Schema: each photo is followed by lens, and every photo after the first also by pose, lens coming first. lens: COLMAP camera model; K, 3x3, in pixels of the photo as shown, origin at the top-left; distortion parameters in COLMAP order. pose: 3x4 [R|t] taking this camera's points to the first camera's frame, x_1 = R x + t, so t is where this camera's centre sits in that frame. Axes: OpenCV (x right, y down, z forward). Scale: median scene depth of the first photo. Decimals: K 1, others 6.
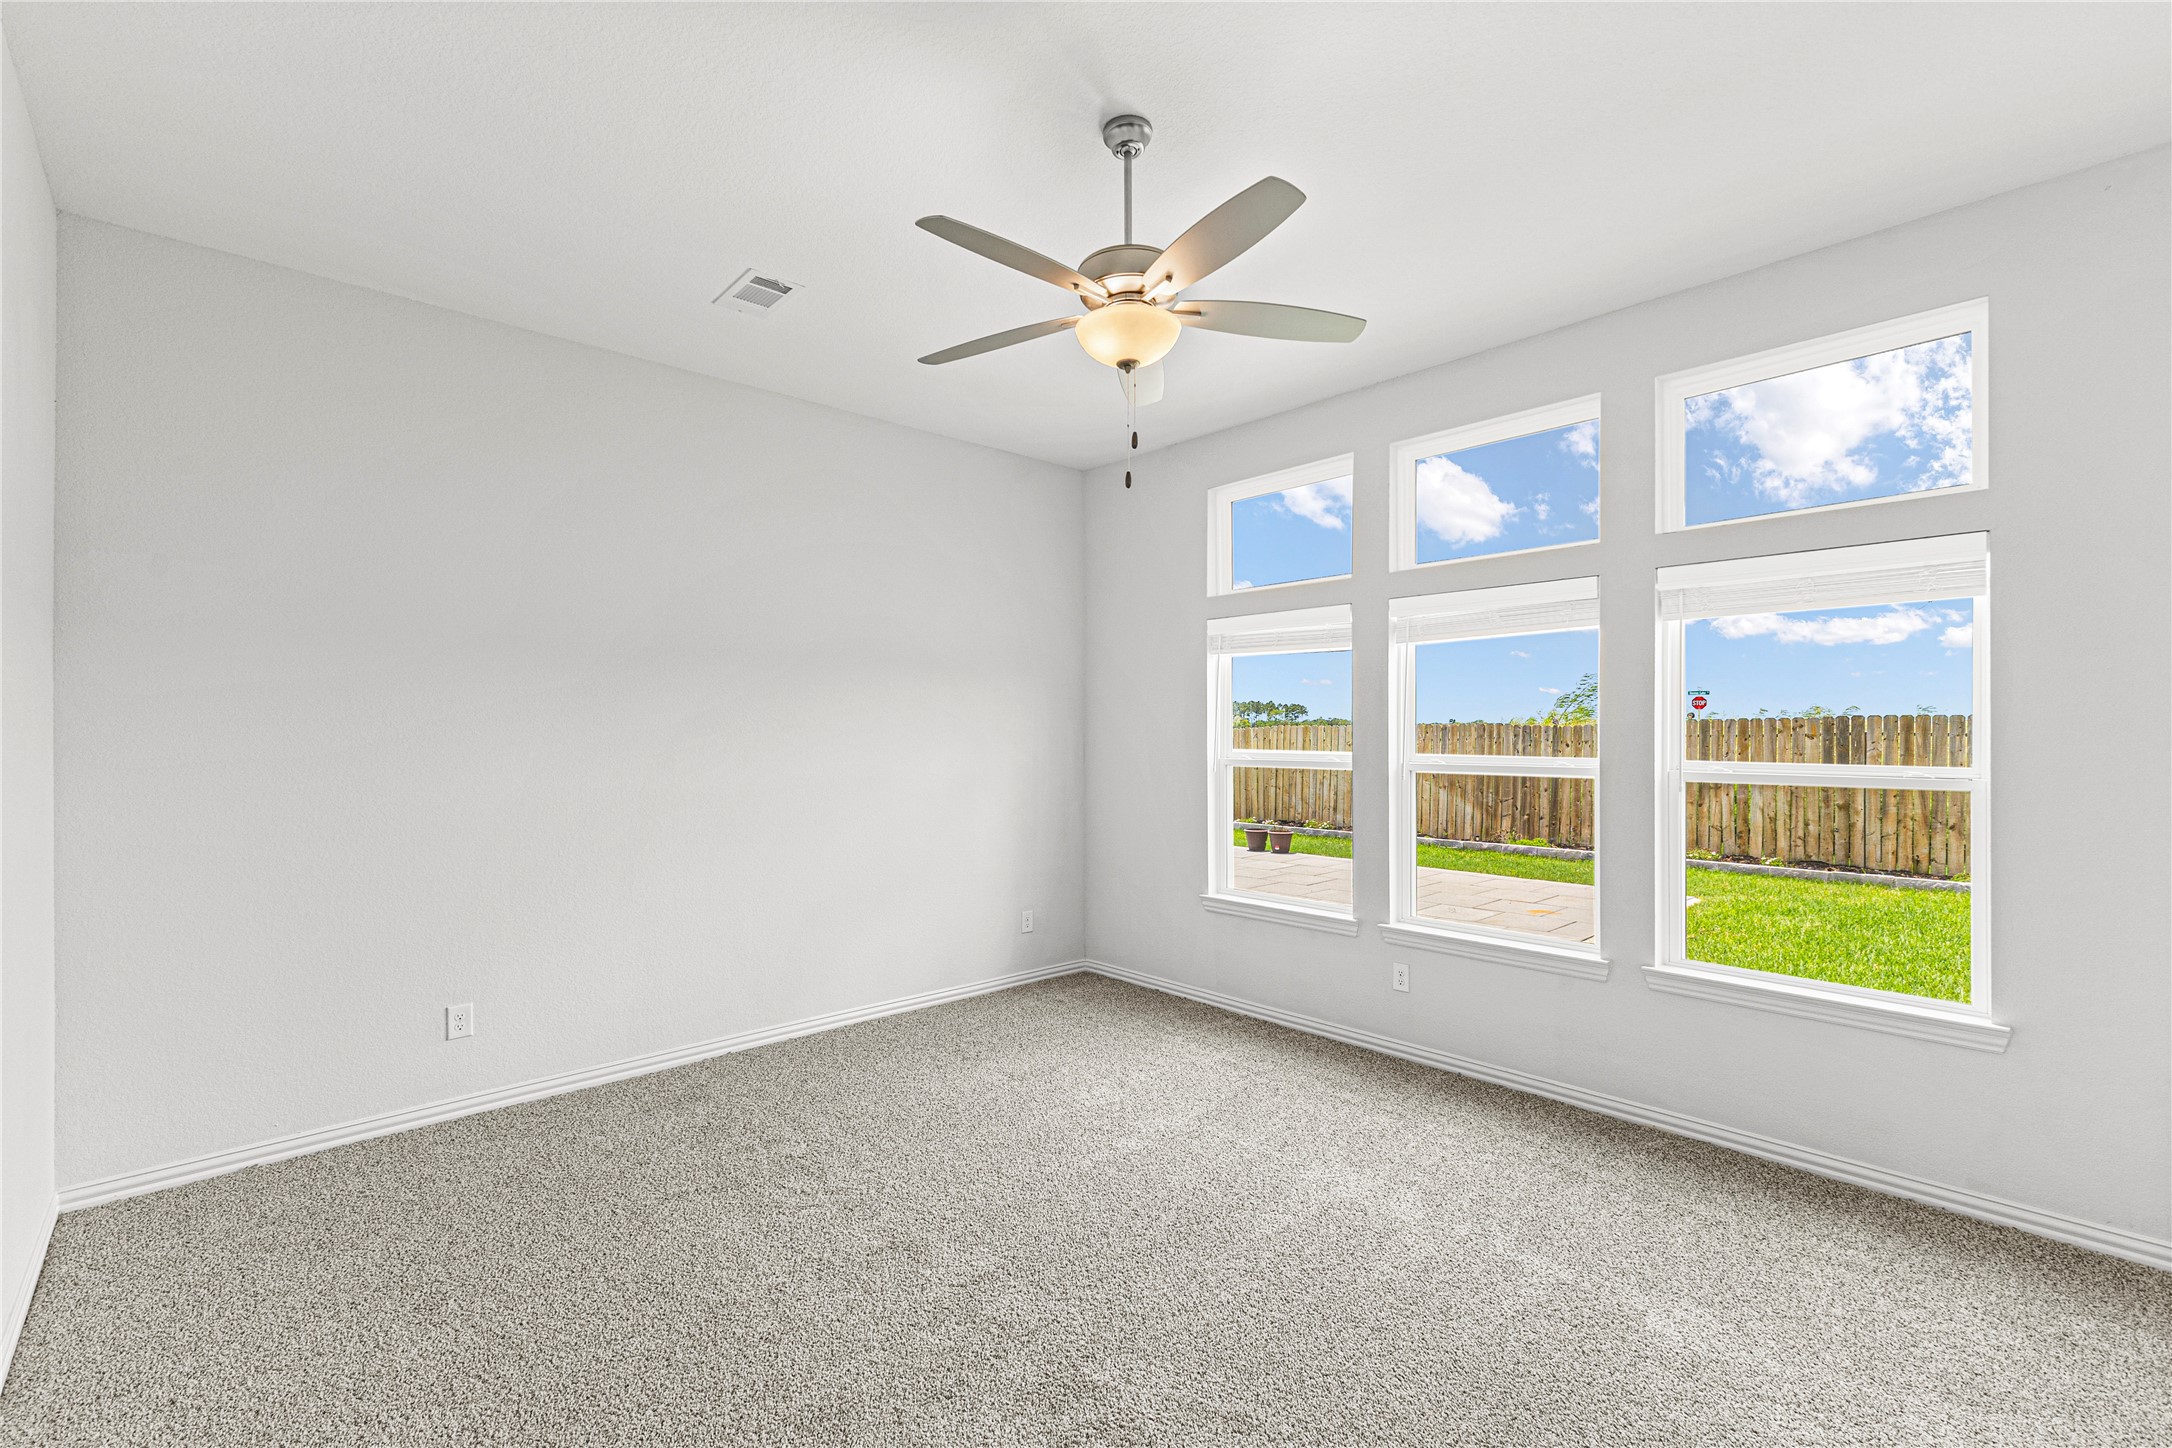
lens RADIAL K [[940.7, 0, 1086.2], [0, 940.7, 731.5], [0, 0, 1]] dist [0.012142, -0.000121]
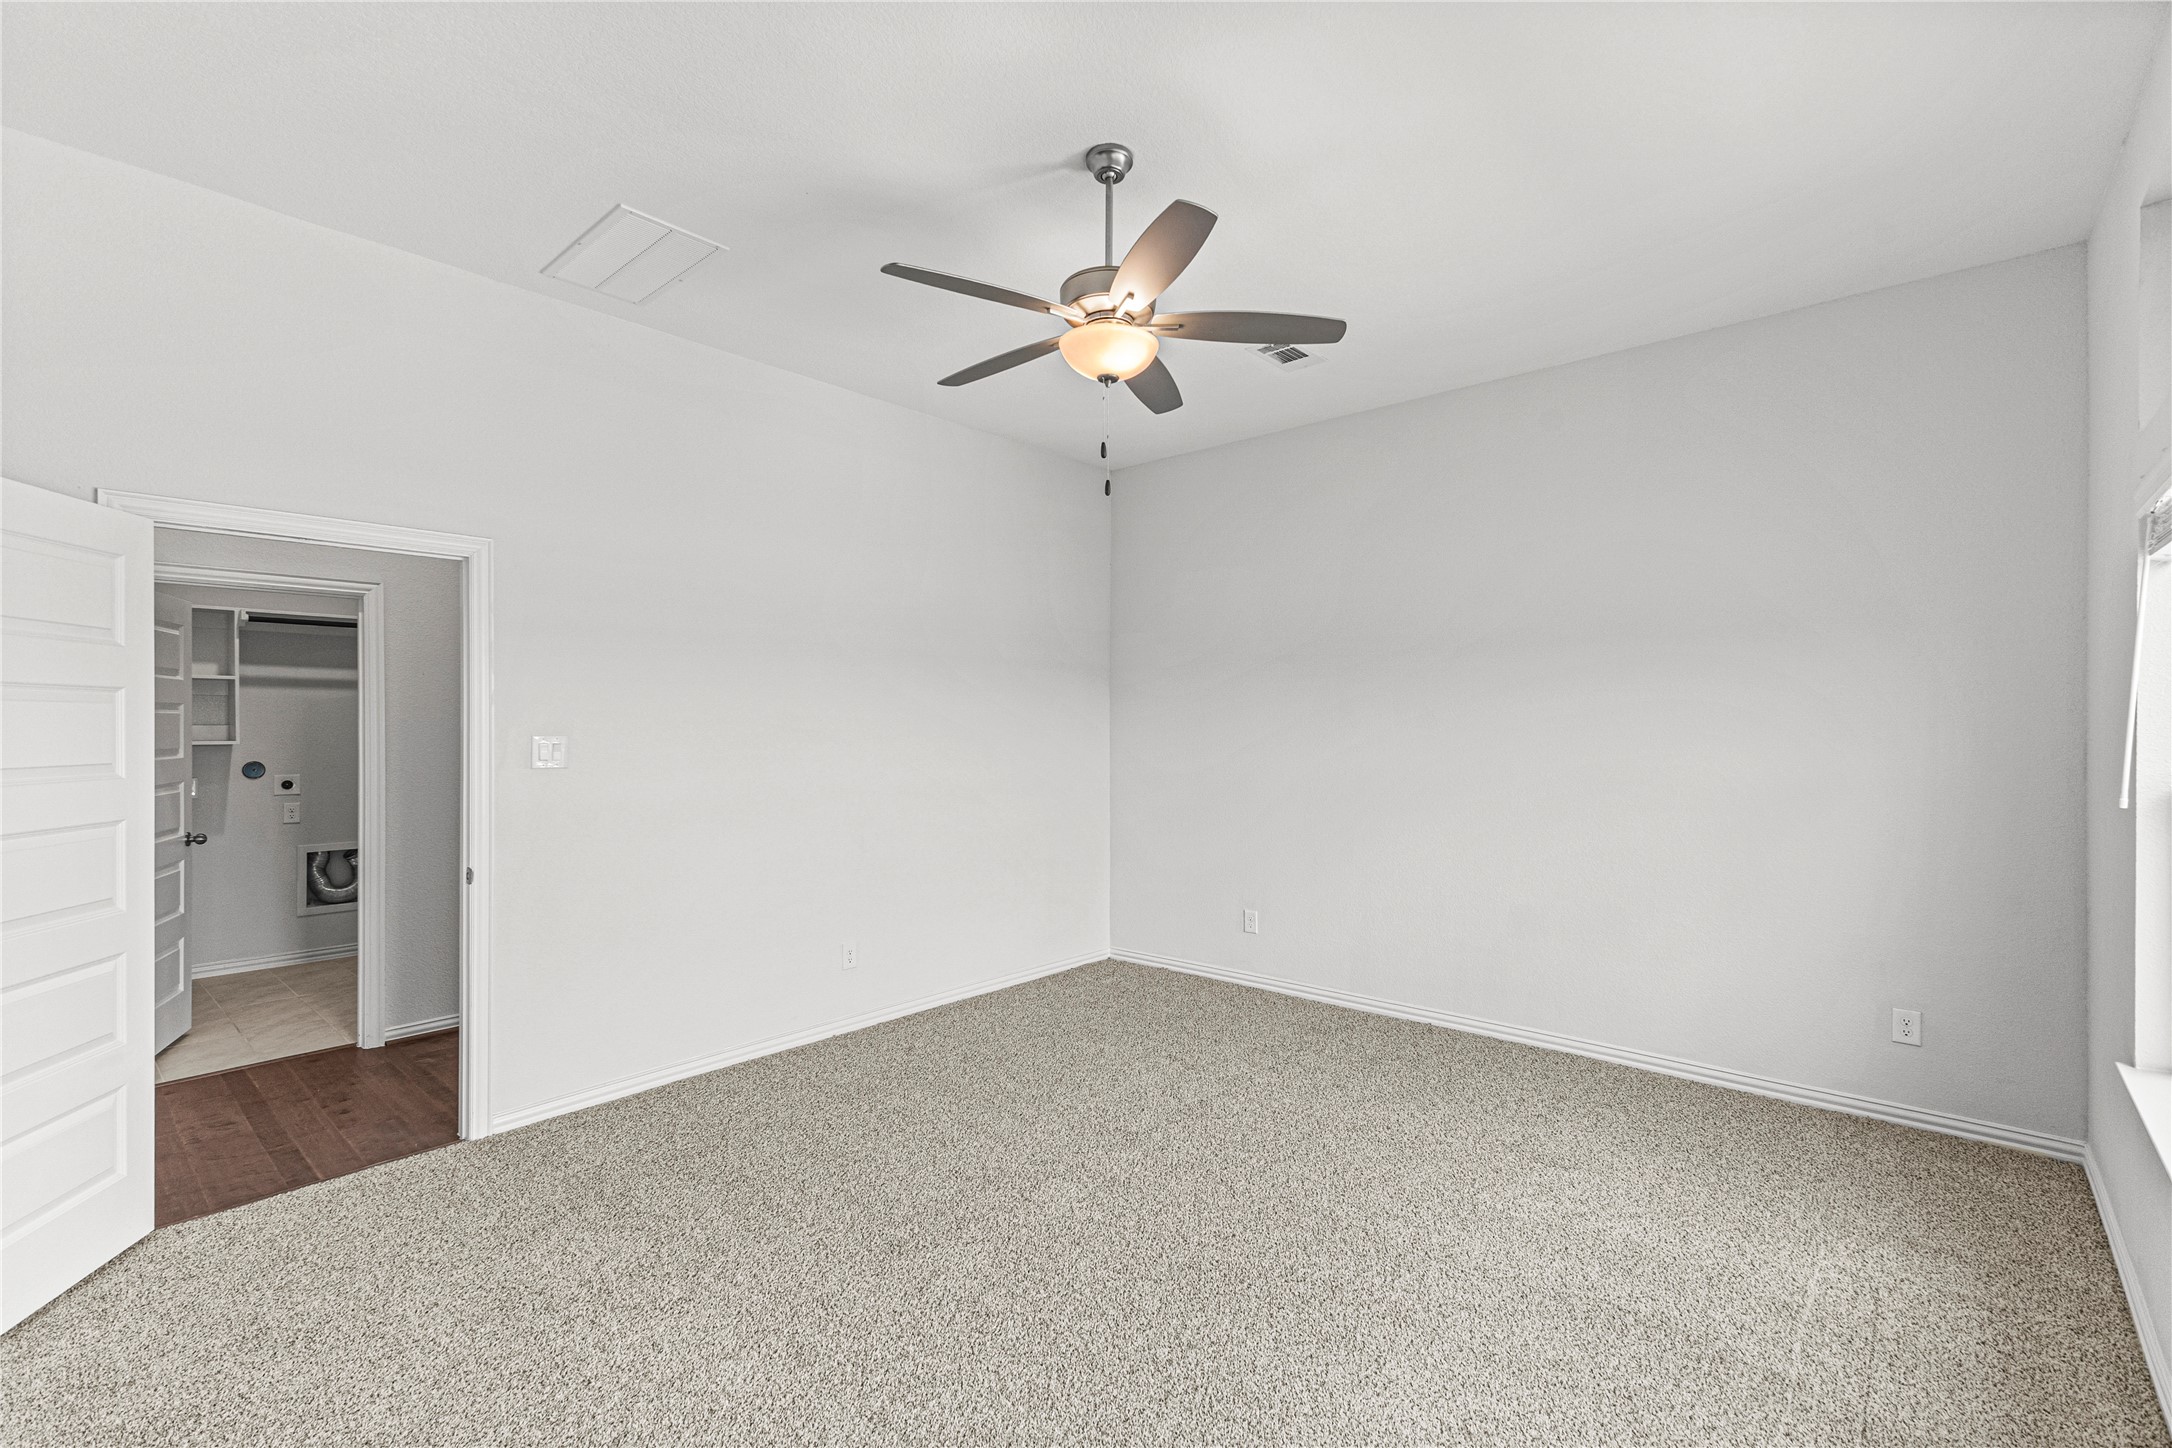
lens RADIAL K [[940.7, 0, 1086.2], [0, 940.7, 731.5], [0, 0, 1]] dist [0.012142, -0.000121]
pose [[0.088761, 0.000309, -0.996053, 0.734401], [0.002865, 0.999996, 0.000566, 0.011609], [0.996049, -0.002904, 0.088759, 0.595663]]
